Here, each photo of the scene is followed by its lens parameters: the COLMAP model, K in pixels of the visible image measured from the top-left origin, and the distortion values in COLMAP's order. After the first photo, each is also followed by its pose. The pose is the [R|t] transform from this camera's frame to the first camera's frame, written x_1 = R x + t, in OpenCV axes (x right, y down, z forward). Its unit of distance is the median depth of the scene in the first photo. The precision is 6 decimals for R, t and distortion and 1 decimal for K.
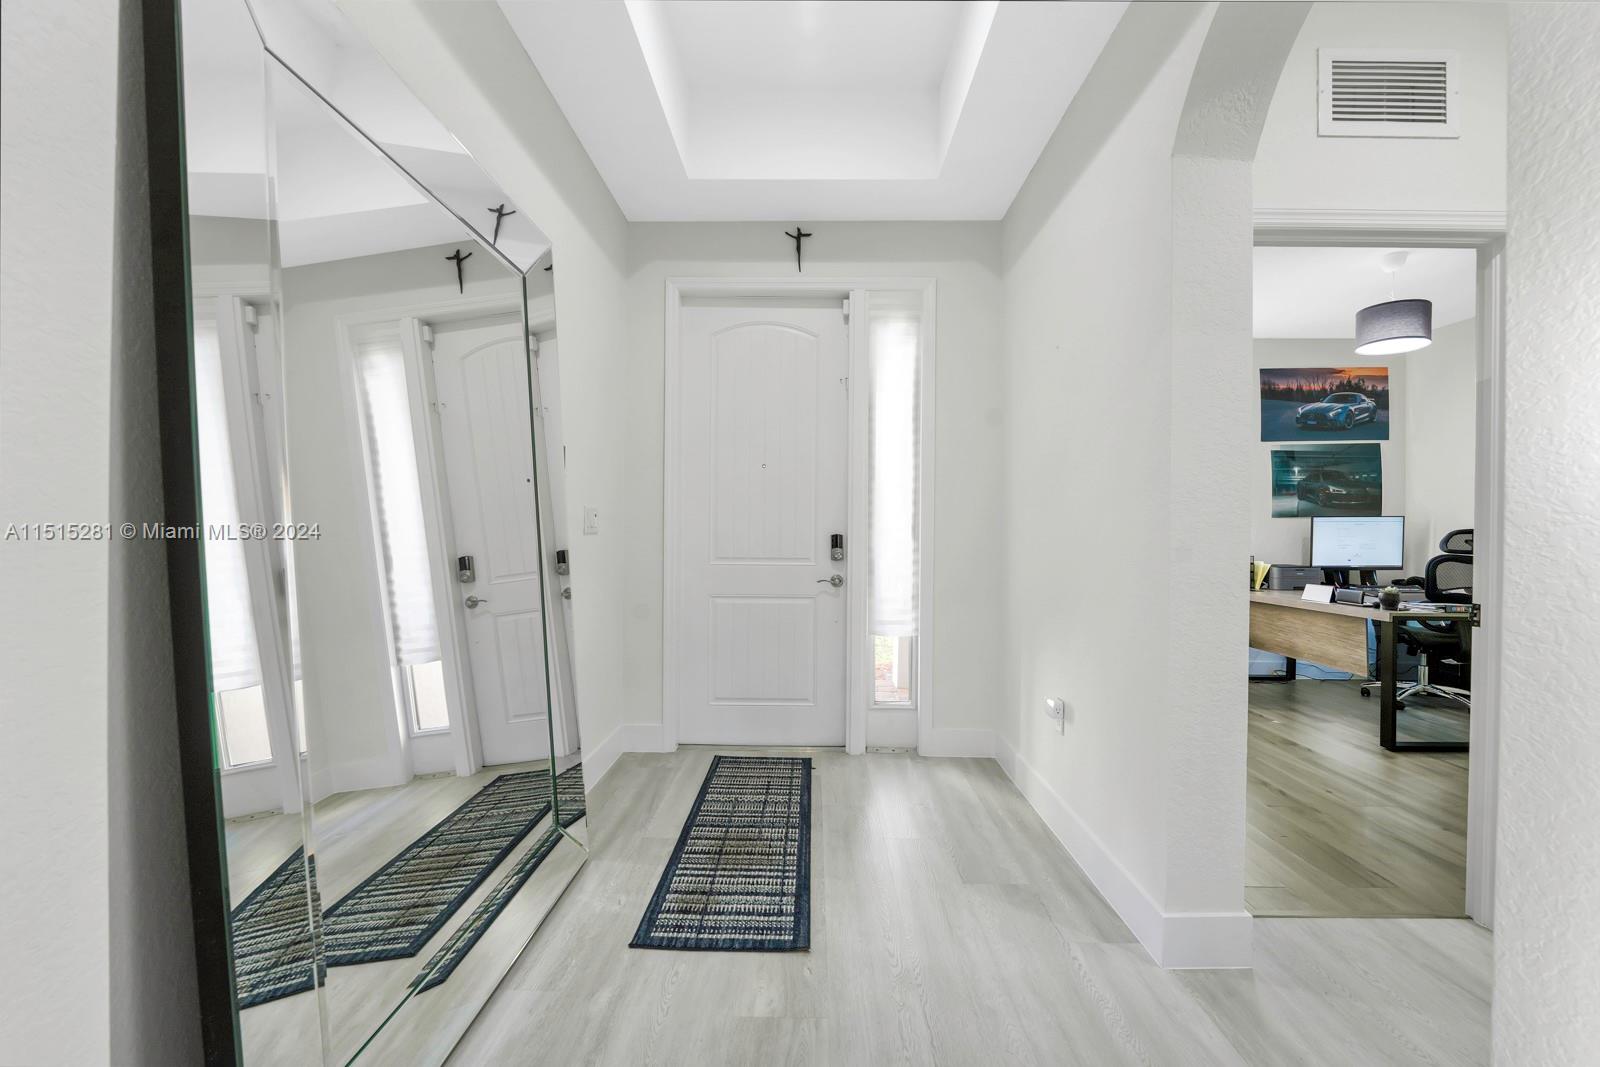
lens RADIAL K [[651.5, 0, 801.3], [0, 651.5, 533.6], [0, 0, 1]] dist [-0.005169, -0.003785]
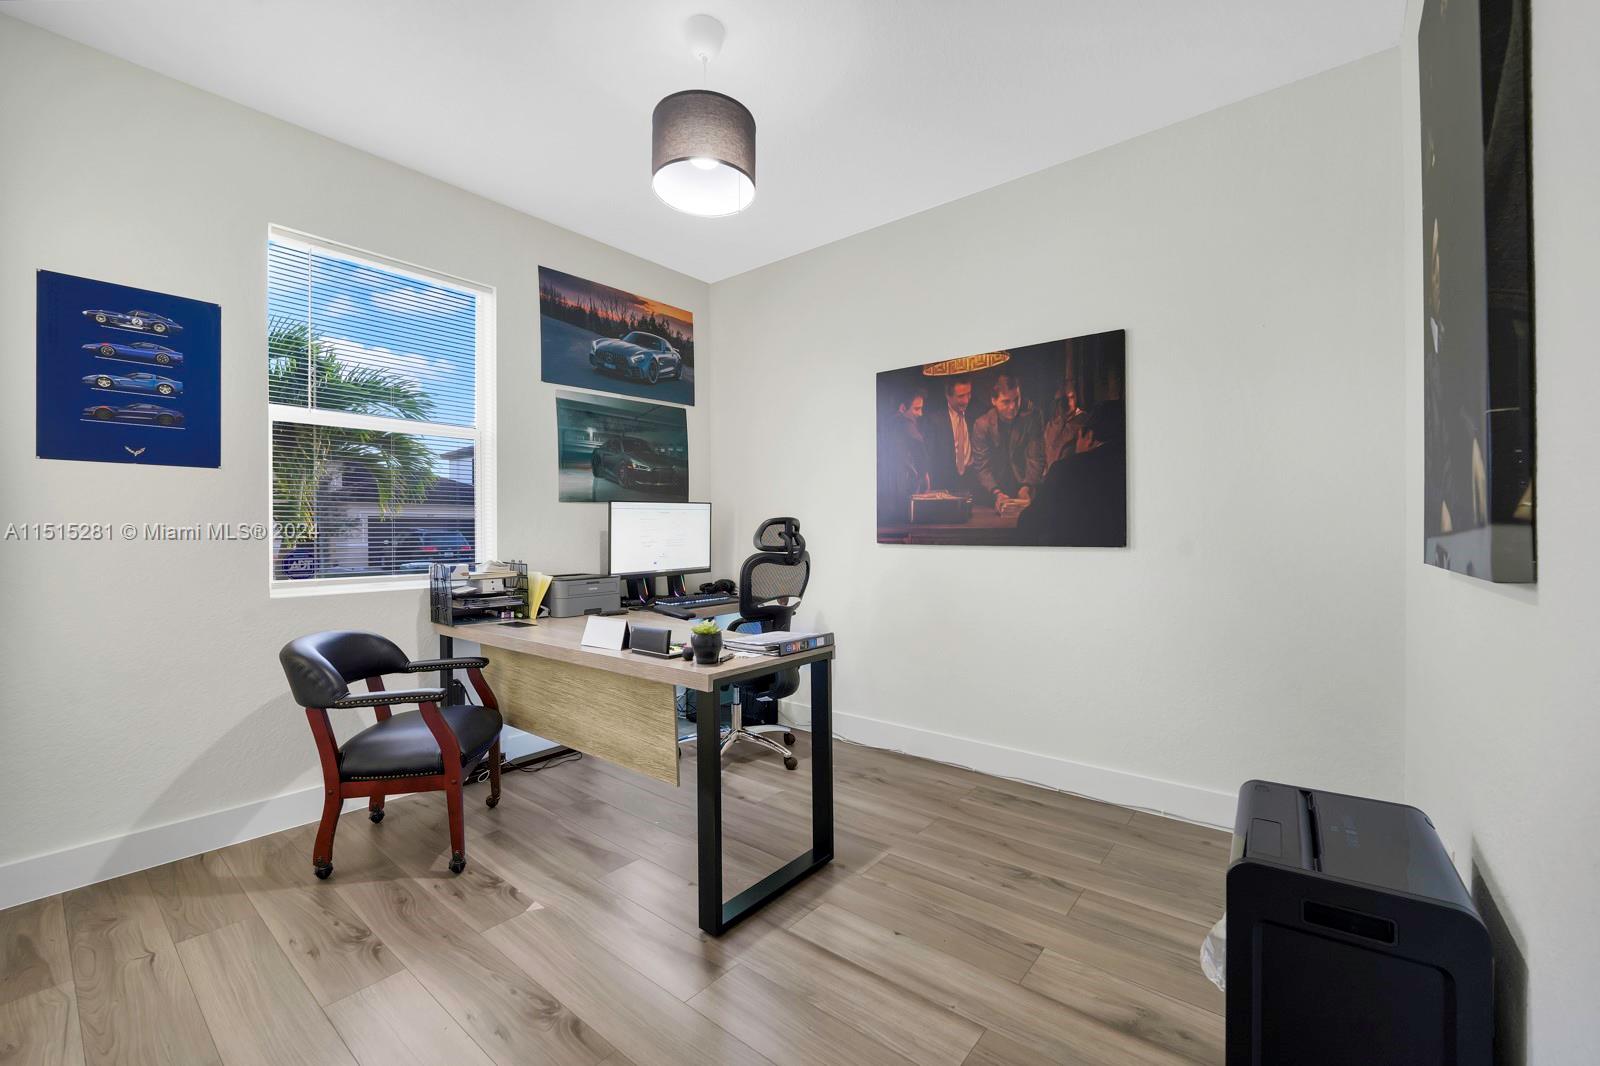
lens RADIAL K [[651.5, 0, 801.3], [0, 651.5, 533.1], [0, 0, 1]] dist [-0.005169, -0.003785]
pose [[0.615112, -0.014002, 0.788316, 0.364842], [0.012653, 0.999889, 0.007887, 0.004217], [-0.788338, 0.005123, 0.615221, 0.414251]]
